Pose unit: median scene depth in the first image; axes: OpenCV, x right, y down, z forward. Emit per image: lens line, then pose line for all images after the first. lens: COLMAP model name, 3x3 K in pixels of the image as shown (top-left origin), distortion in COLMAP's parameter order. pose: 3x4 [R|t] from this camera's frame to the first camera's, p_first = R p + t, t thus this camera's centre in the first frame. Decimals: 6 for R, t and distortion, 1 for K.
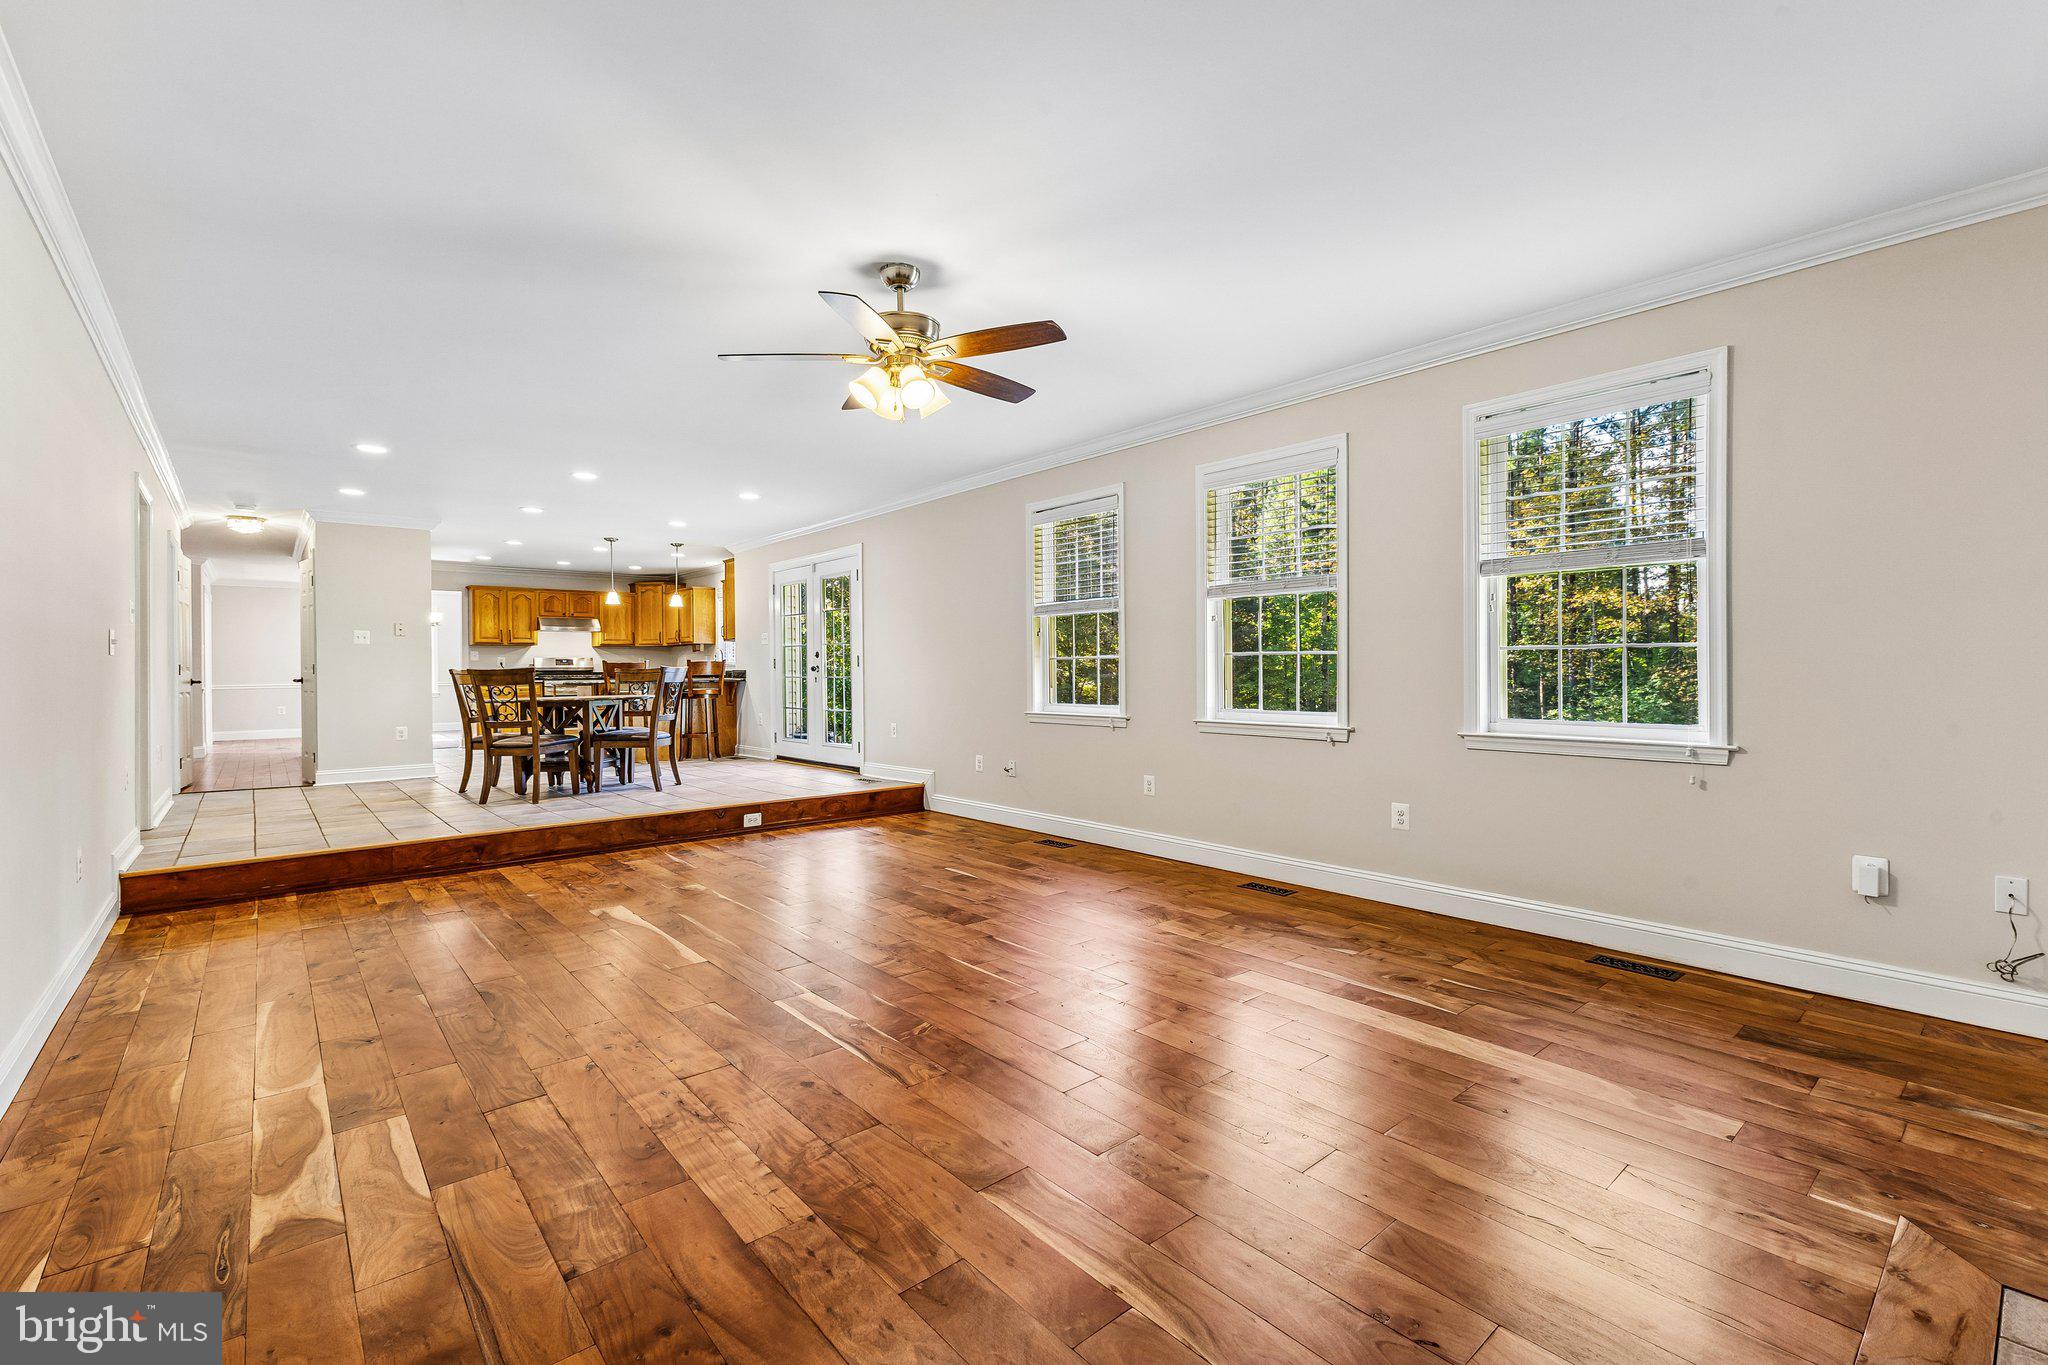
lens RADIAL K [[889.4, 0, 1035.7], [0, 889.4, 684.6], [0, 0, 1]] dist [0.001983, 0.000286]
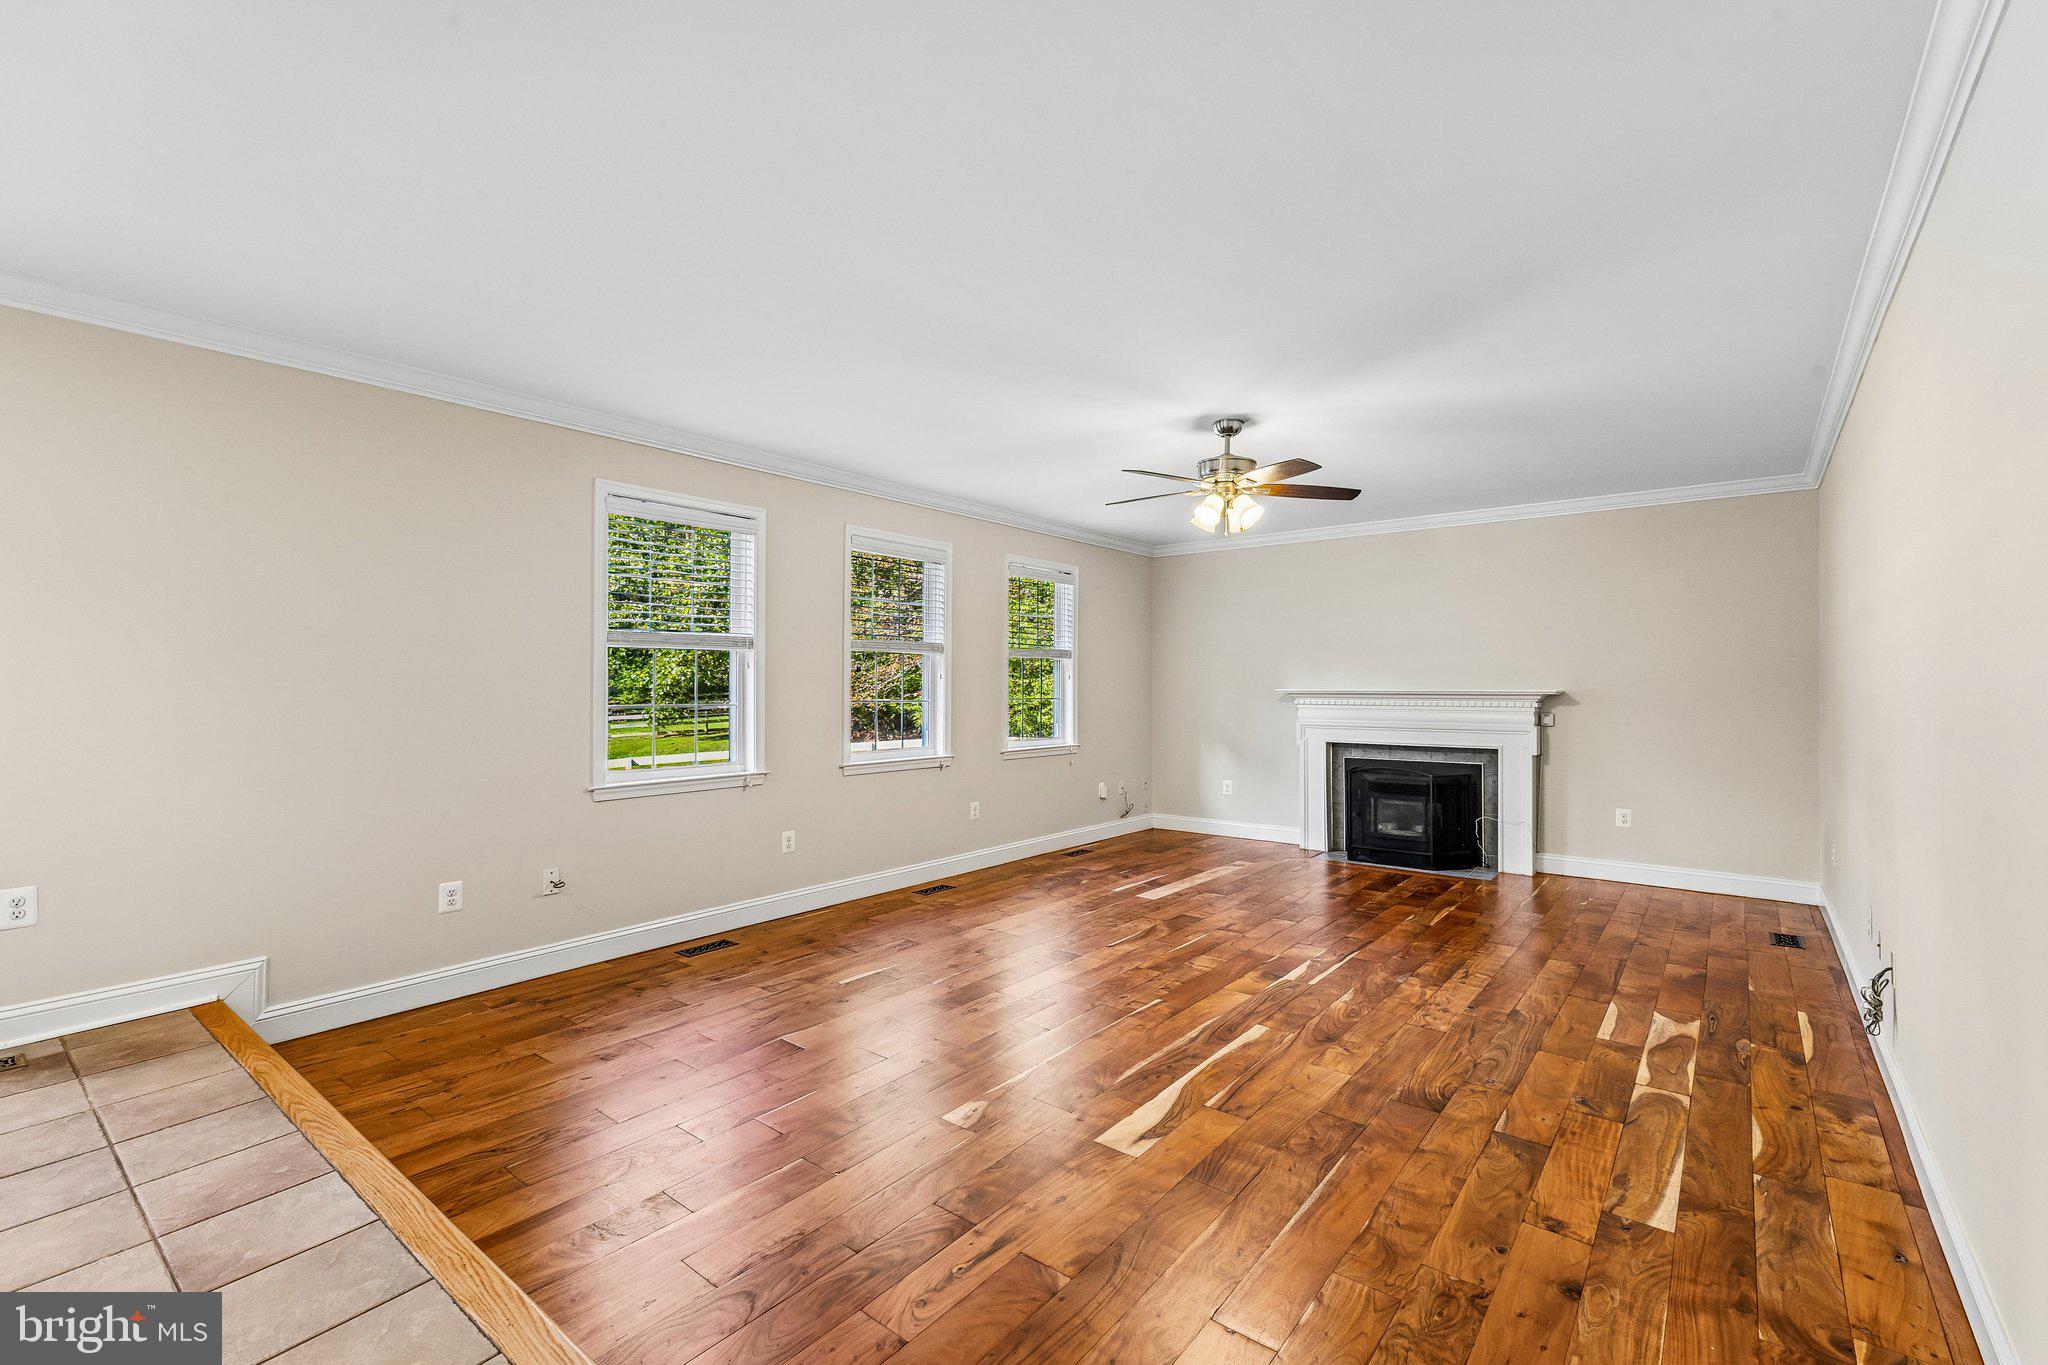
lens RADIAL K [[889.4, 0, 1035.7], [0, 889.4, 684.6], [0, 0, 1]] dist [0.001983, 0.000286]
pose [[-0.196387, 0.033520, 0.979953, -0.840925], [0.035561, 0.999001, -0.027045, -0.017065], [-0.979881, 0.029537, -0.197383, 0.928135]]
